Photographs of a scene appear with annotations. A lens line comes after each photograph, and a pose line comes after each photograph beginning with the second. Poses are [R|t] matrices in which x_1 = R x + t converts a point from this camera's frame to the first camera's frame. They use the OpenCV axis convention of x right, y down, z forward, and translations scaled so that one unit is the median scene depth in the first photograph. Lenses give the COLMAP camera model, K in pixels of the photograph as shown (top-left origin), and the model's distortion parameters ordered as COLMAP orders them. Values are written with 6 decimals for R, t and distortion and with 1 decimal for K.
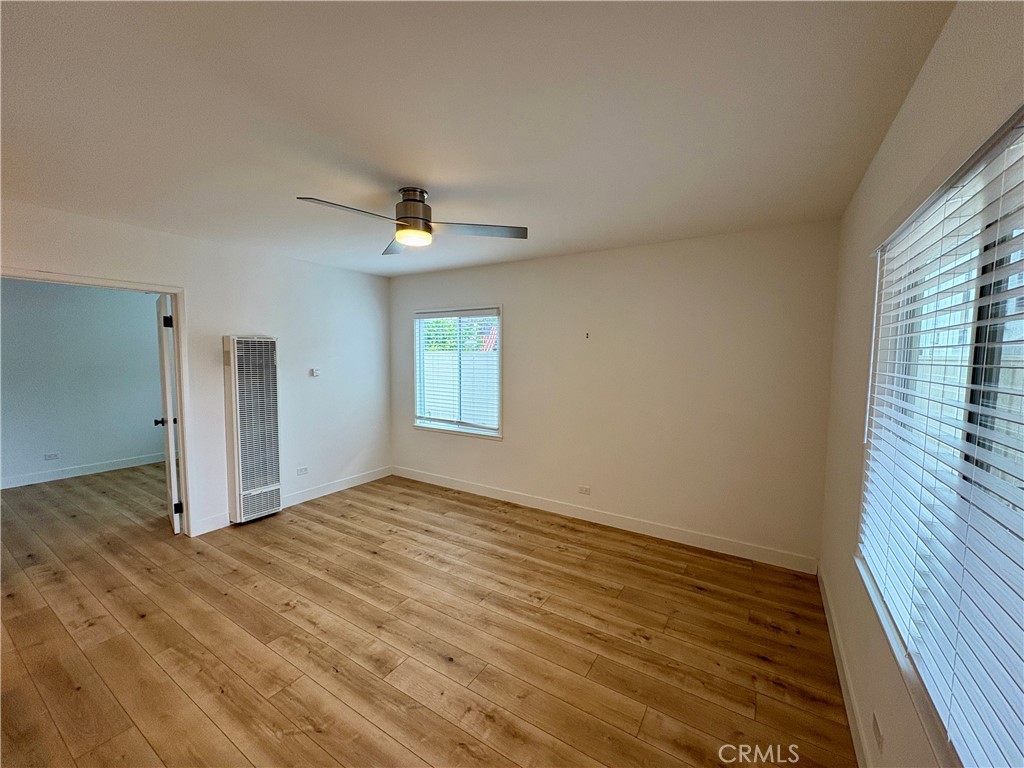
lens RADIAL K [[407.4, 0, 512.8], [0, 407.4, 386.4], [0, 0, 1]] dist [-0.001078, 0.000034]
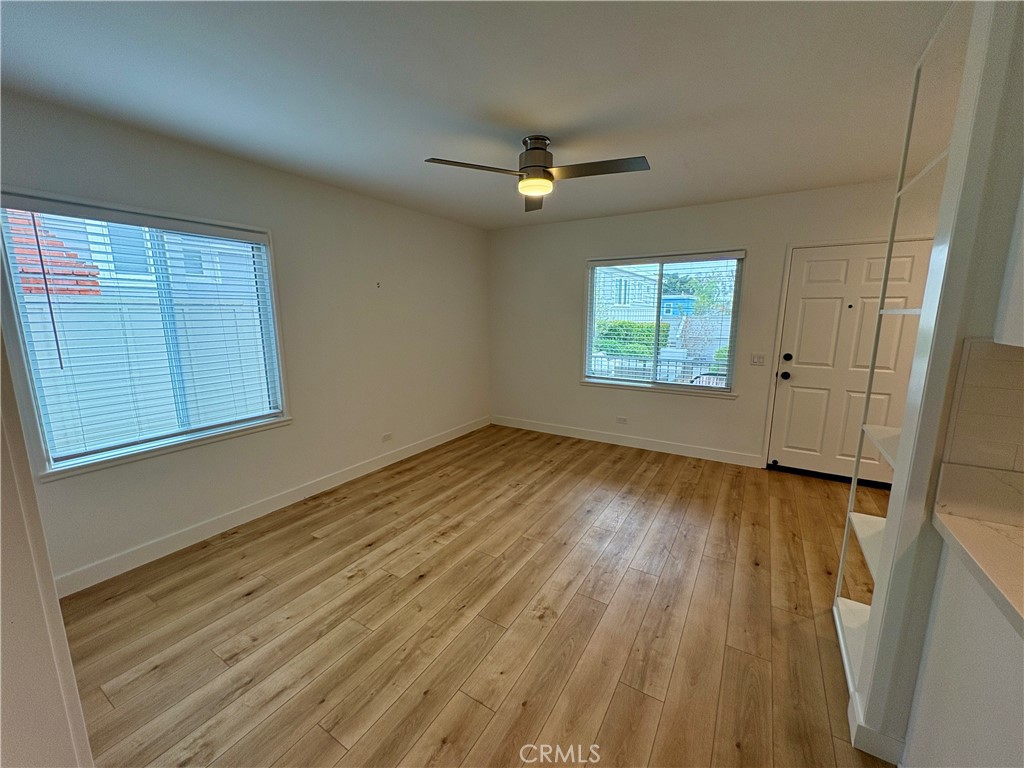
lens RADIAL K [[407.4, 0, 513.1], [0, 407.4, 383.1], [0, 0, 1]] dist [-0.001078, 0.000034]
pose [[-0.014445, -0.180079, 0.983546, -0.986662], [0.077897, 0.980457, 0.180657, -0.051013], [-0.996857, 0.079225, -0.000136, 0.799125]]
